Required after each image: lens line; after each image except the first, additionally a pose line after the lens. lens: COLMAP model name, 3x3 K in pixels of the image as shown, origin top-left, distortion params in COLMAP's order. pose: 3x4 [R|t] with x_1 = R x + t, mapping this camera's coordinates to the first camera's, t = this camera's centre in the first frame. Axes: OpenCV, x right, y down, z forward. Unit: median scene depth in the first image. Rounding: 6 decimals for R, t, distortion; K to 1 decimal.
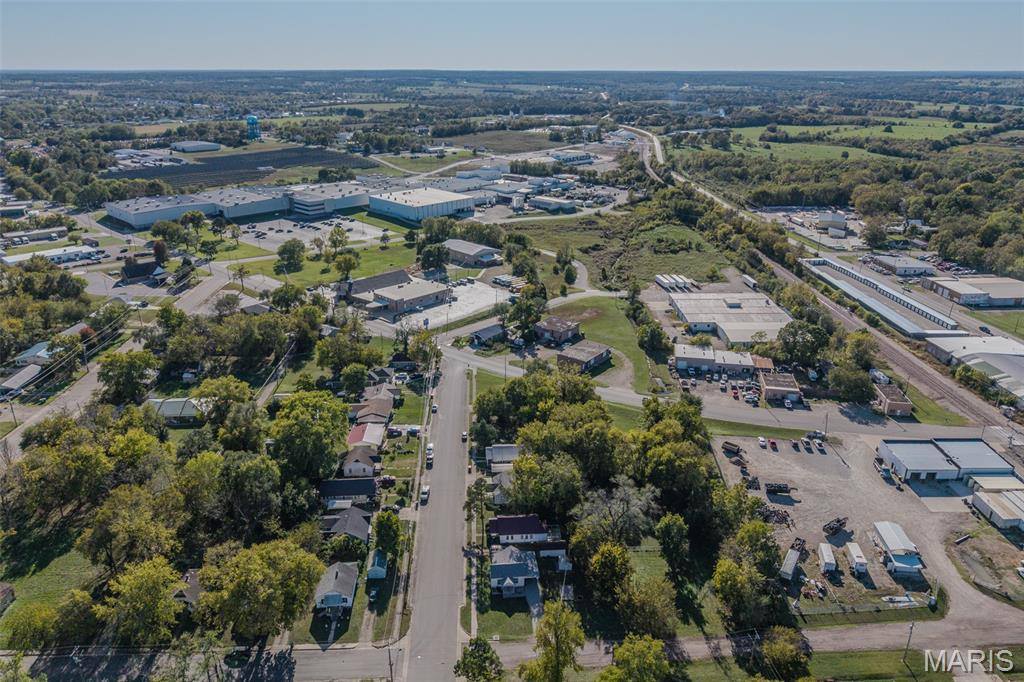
lens RADIAL K [[694.7, 0, 512.0], [0, 694.7, 341.0], [0, 0, 1]] dist [0.096257, -0.146250]
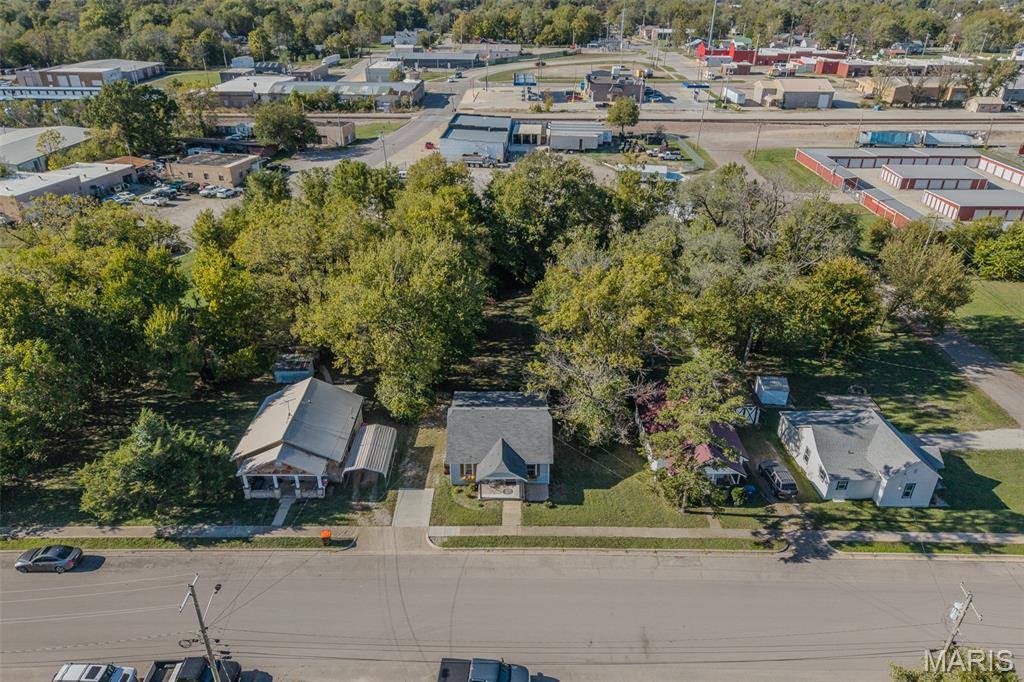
lens RADIAL K [[691.1, 0, 513.8], [0, 691.1, 341.0], [0, 0, 1]] dist [0.005559, -0.006916]
pose [[0.049259, -0.466062, 0.883380, -0.210844], [0.356699, 0.834336, 0.420296, 0.031214], [-0.932920, 0.294398, 0.207343, 0.719092]]
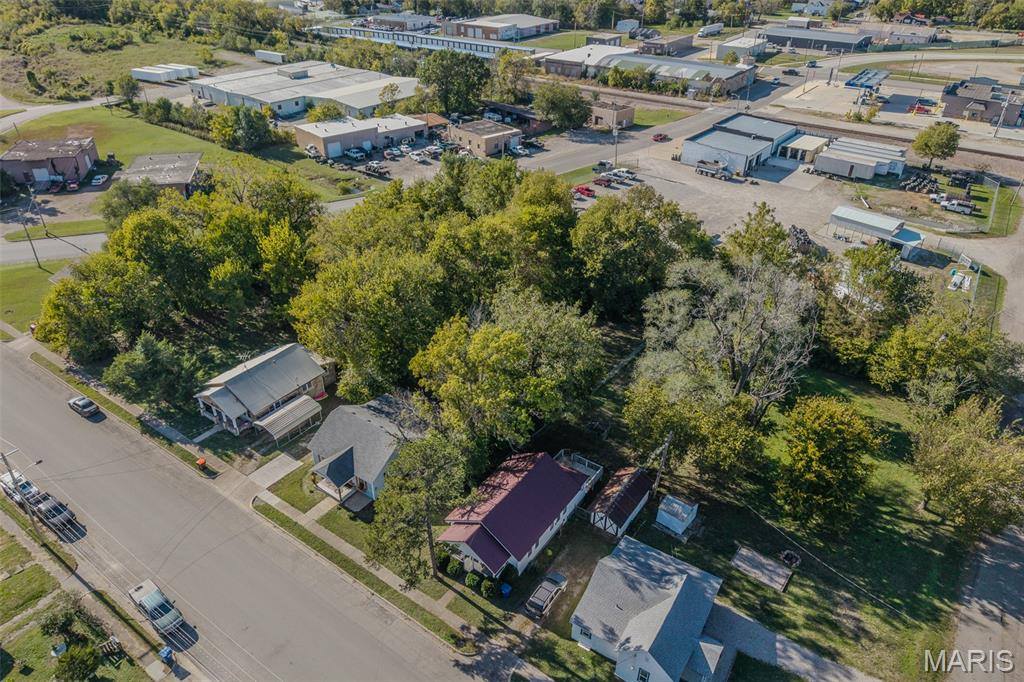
lens RADIAL K [[691.1, 0, 513.8], [0, 691.1, 341.0], [0, 0, 1]] dist [0.005559, -0.006916]
pose [[0.623848, -0.409696, 0.665555, -0.140701], [0.280274, 0.912222, 0.298826, 0.056204], [-0.729562, 0.000115, 0.683914, 0.544301]]
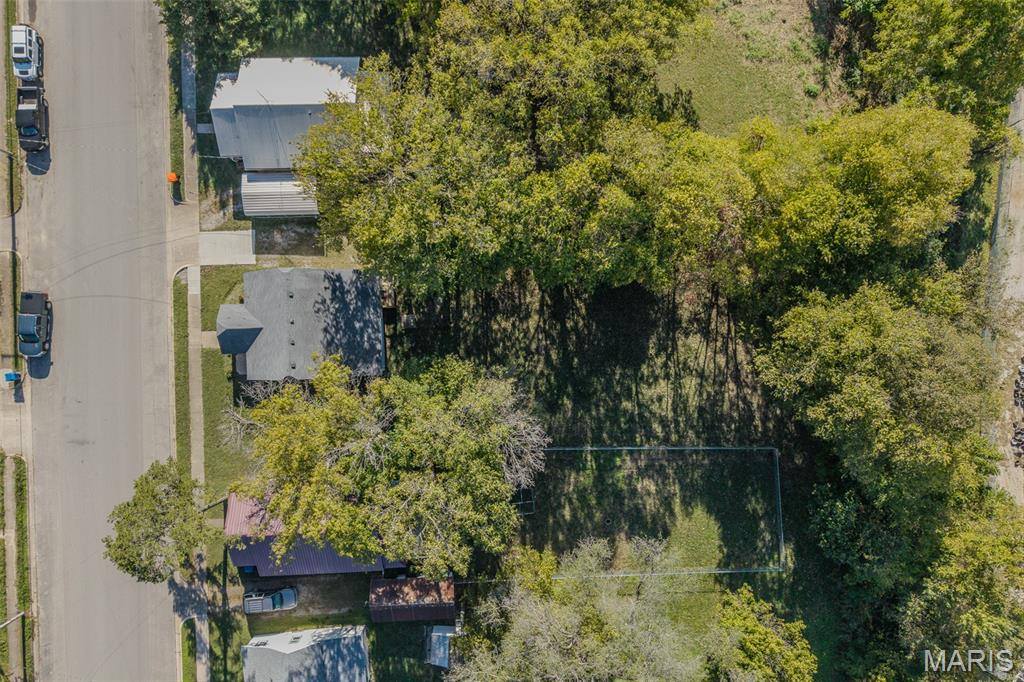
lens RADIAL K [[691.1, 0, 513.8], [0, 691.1, 341.0], [0, 0, 1]] dist [0.005559, -0.006916]
pose [[0.999457, 0.030983, 0.011203, 0.069824], [-0.021653, 0.361456, 0.932138, -0.059505], [0.024831, -0.931874, 0.361931, 0.696114]]
